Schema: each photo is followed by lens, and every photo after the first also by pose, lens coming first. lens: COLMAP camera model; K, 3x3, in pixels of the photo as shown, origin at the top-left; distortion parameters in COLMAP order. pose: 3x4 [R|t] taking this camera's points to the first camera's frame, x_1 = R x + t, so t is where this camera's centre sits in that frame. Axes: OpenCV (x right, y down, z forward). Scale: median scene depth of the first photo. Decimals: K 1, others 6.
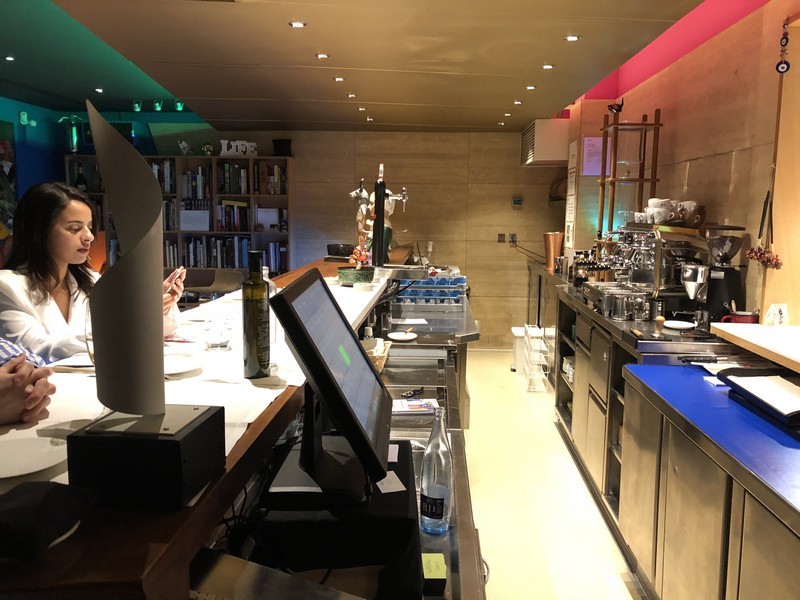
lens RADIAL K [[652.5, 0, 397.4], [0, 652.5, 299.5], [0, 0, 1]] dist [0.010906, -0.022413]
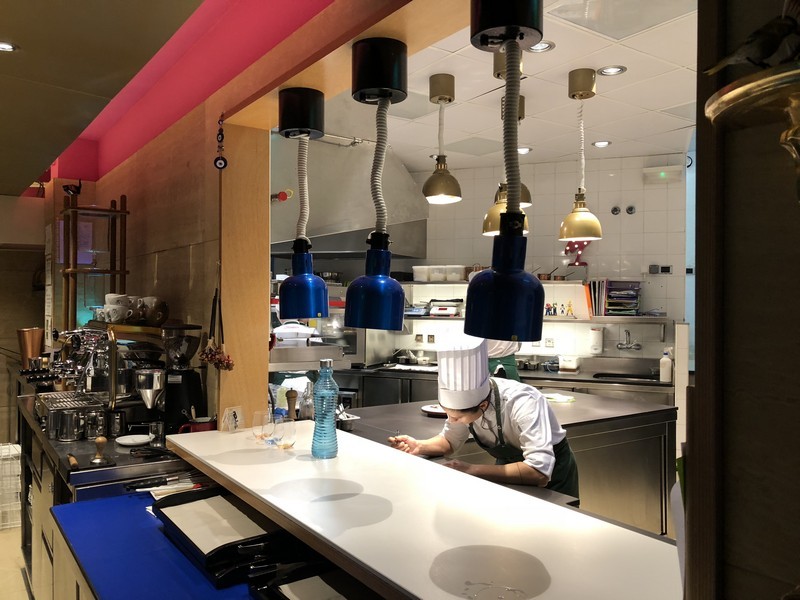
lens RADIAL K [[652.5, 0, 399.3], [0, 652.5, 302.3], [0, 0, 1]] dist [0.010906, -0.022413]
pose [[0.784326, -0.005939, 0.620321, 0.169913], [0.083232, 0.991921, -0.095740, -0.030218], [-0.614740, 0.126722, 0.778483, 0.090510]]
